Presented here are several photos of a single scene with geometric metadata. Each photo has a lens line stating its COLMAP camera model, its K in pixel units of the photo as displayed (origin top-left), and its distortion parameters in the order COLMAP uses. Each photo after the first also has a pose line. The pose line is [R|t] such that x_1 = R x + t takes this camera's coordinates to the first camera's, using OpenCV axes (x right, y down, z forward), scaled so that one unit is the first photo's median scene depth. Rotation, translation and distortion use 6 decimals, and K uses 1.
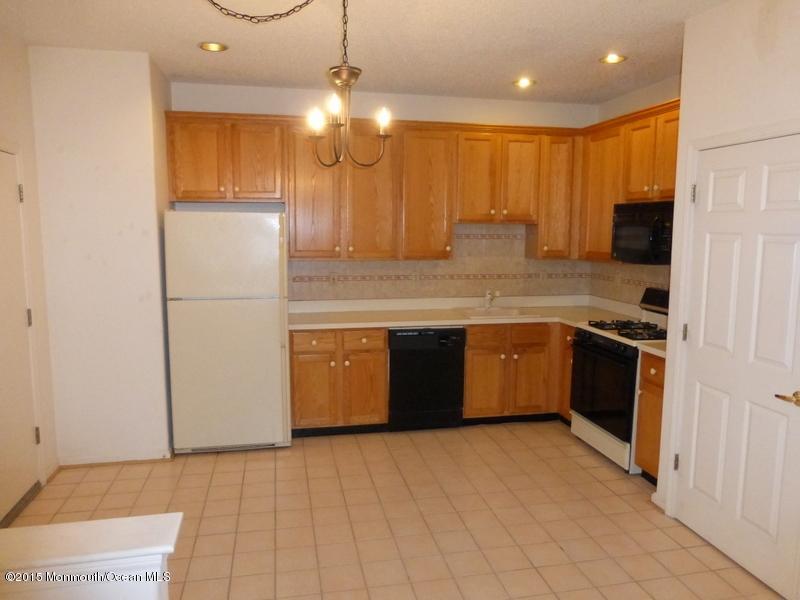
lens RADIAL K [[596.6, 0, 400.0], [0, 596.6, 300.0], [0, 0, 1]] dist [-0.006628, 0.006076]
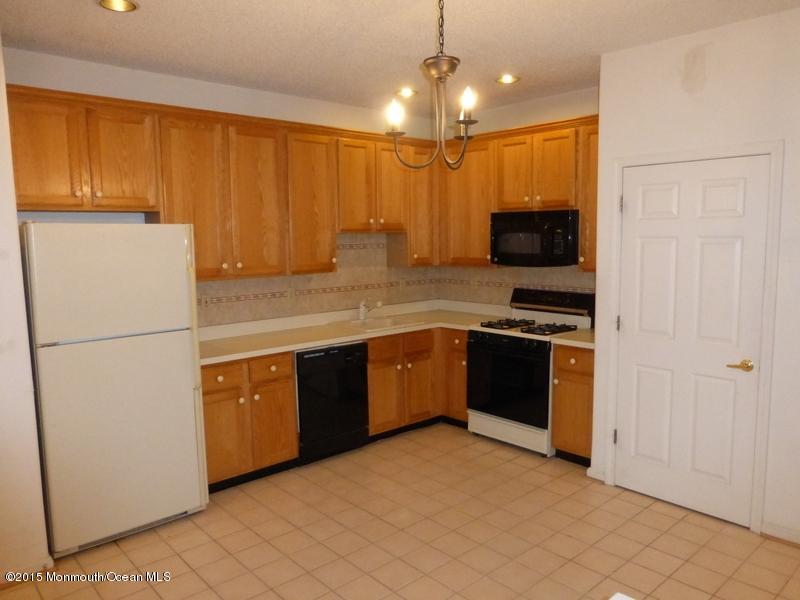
lens RADIAL K [[596.9, 0, 400.0], [0, 596.9, 300.0], [0, 0, 1]] dist [-0.002087, 0.001160]
pose [[0.864126, -0.072750, 0.497990, -0.322000], [0.081088, 0.996695, 0.004897, -0.021321], [-0.496701, 0.036149, 0.867169, 0.142582]]
